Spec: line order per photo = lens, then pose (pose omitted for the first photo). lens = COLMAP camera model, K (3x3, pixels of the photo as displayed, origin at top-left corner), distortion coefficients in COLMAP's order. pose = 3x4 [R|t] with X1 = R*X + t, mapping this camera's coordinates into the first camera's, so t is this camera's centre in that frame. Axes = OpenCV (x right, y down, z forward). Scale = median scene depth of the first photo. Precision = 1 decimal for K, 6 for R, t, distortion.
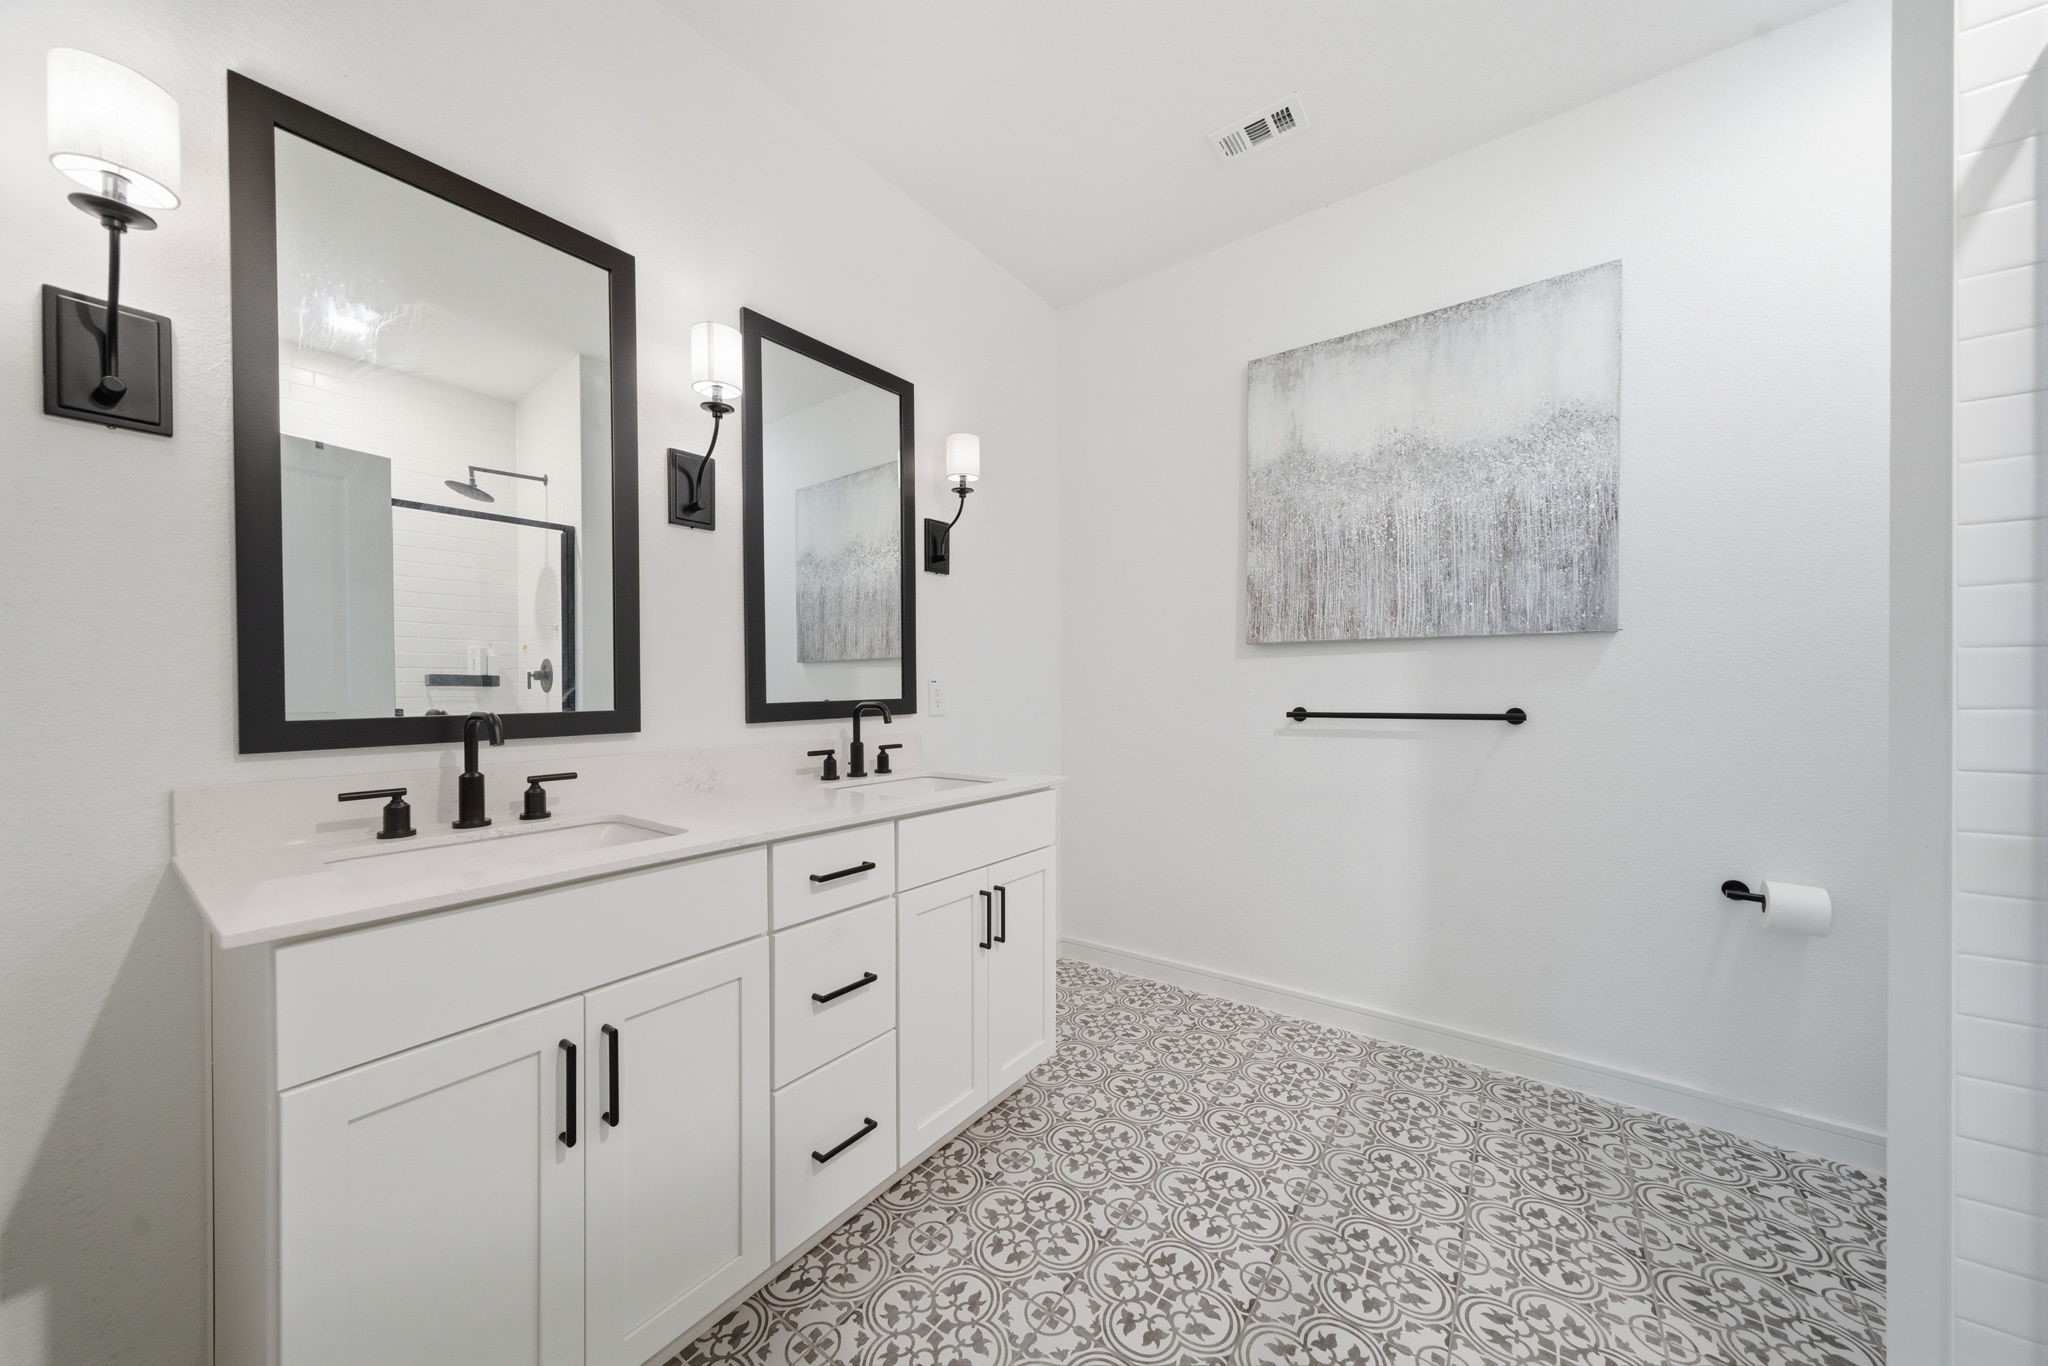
lens RADIAL K [[699.5, 0, 1016.1], [0, 699.5, 691.6], [0, 0, 1]] dist [-0.000685, 0.000292]
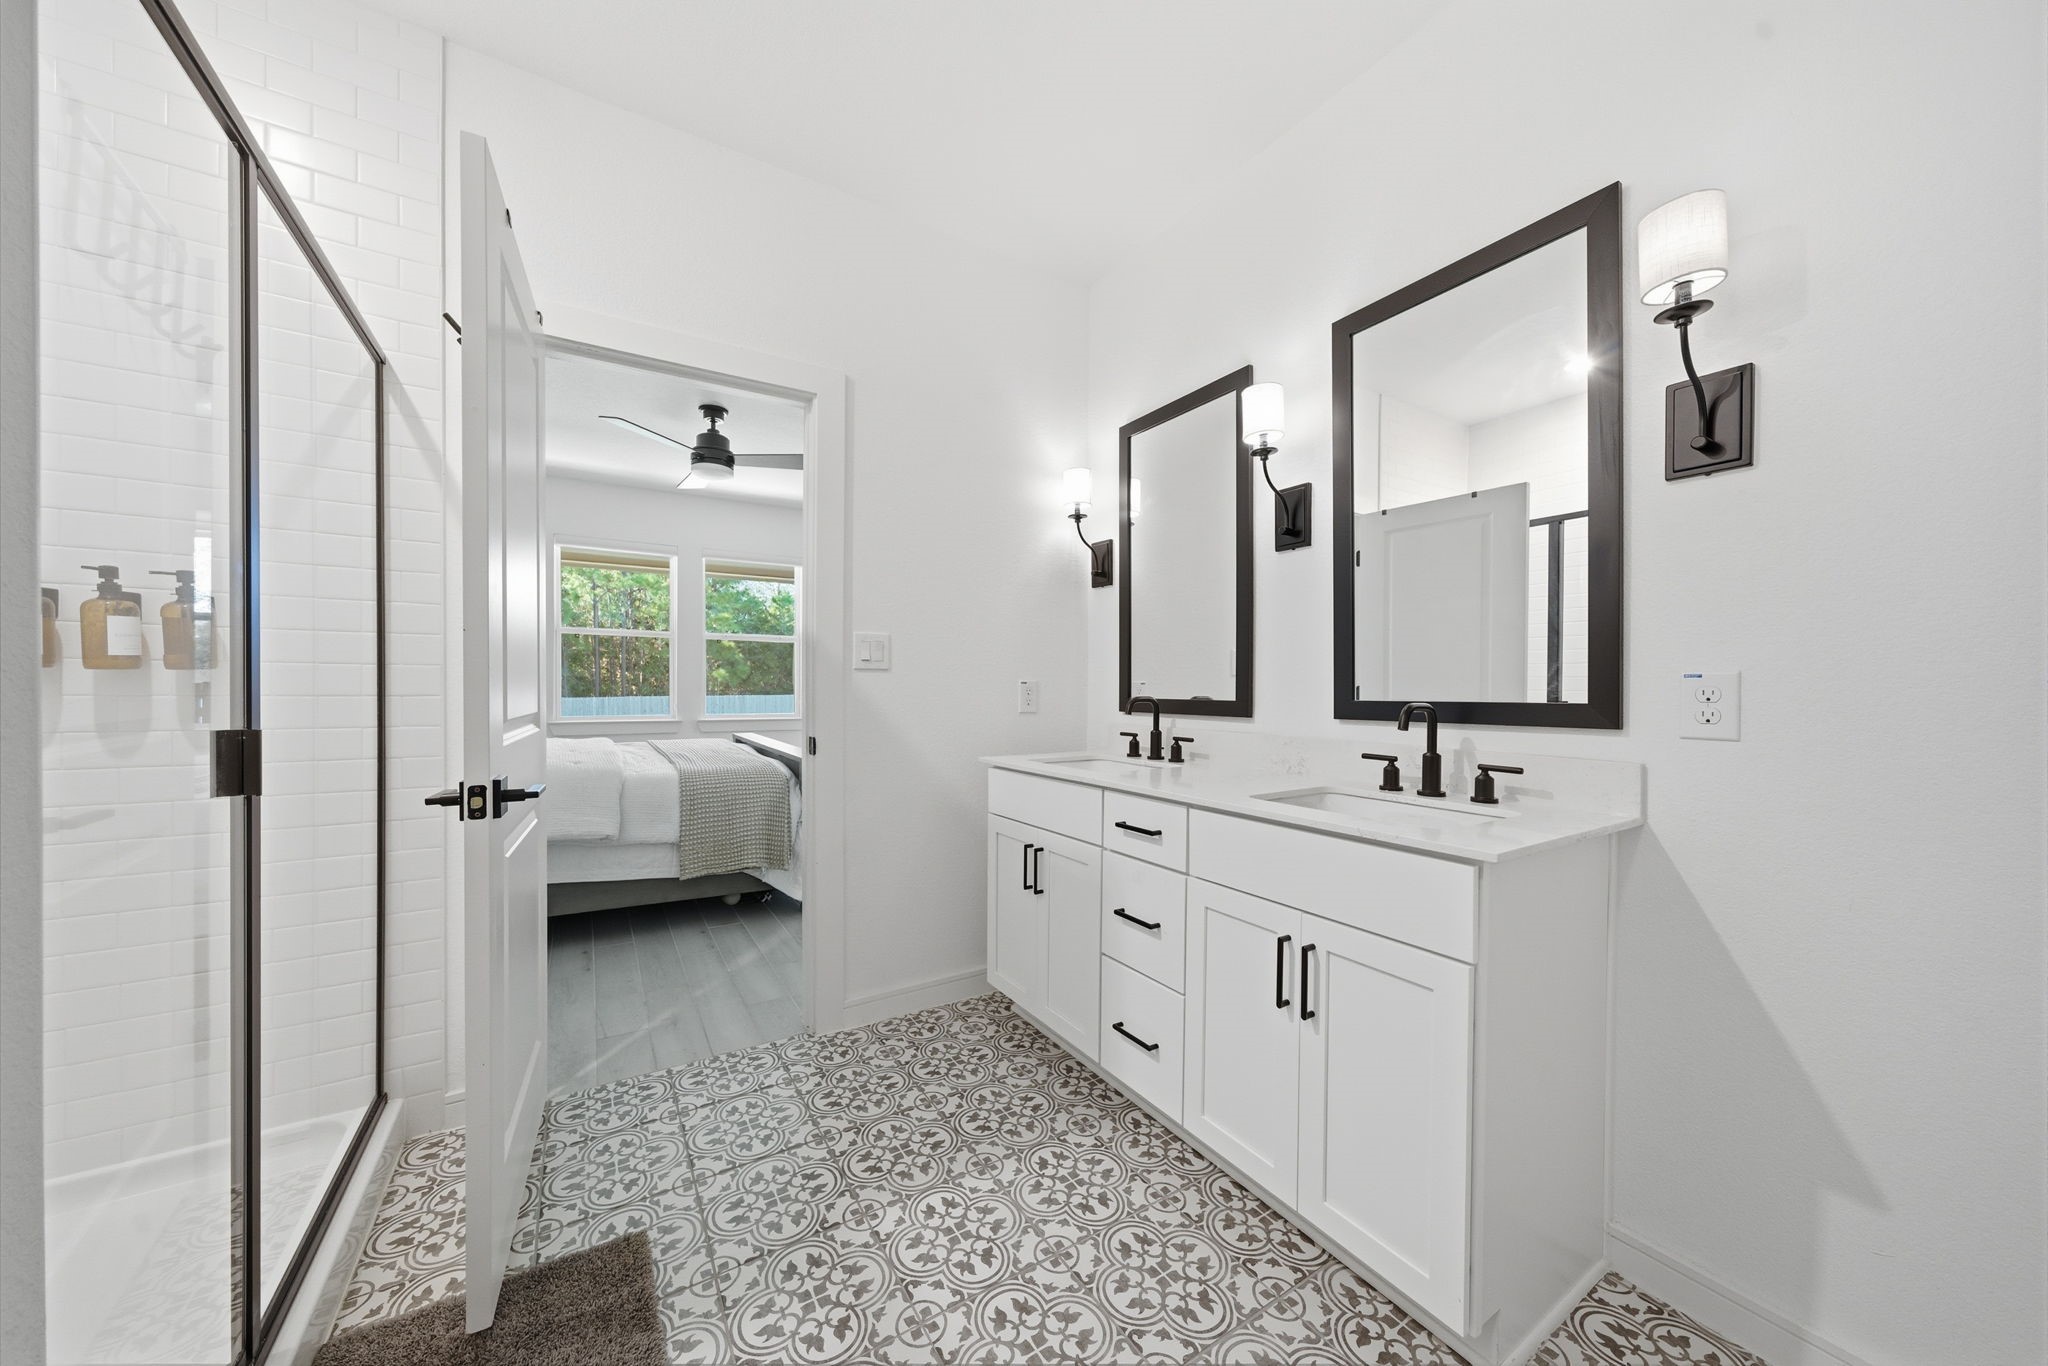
lens RADIAL K [[696.0, 0, 1028.2], [0, 696.0, 687.9], [0, 0, 1]] dist [-0.038521, 0.000028]
pose [[-0.371443, 0.009412, -0.928408, 0.882129], [-0.000416, 0.999947, 0.010304, -0.012093], [0.928456, 0.004214, -0.371419, 1.142697]]
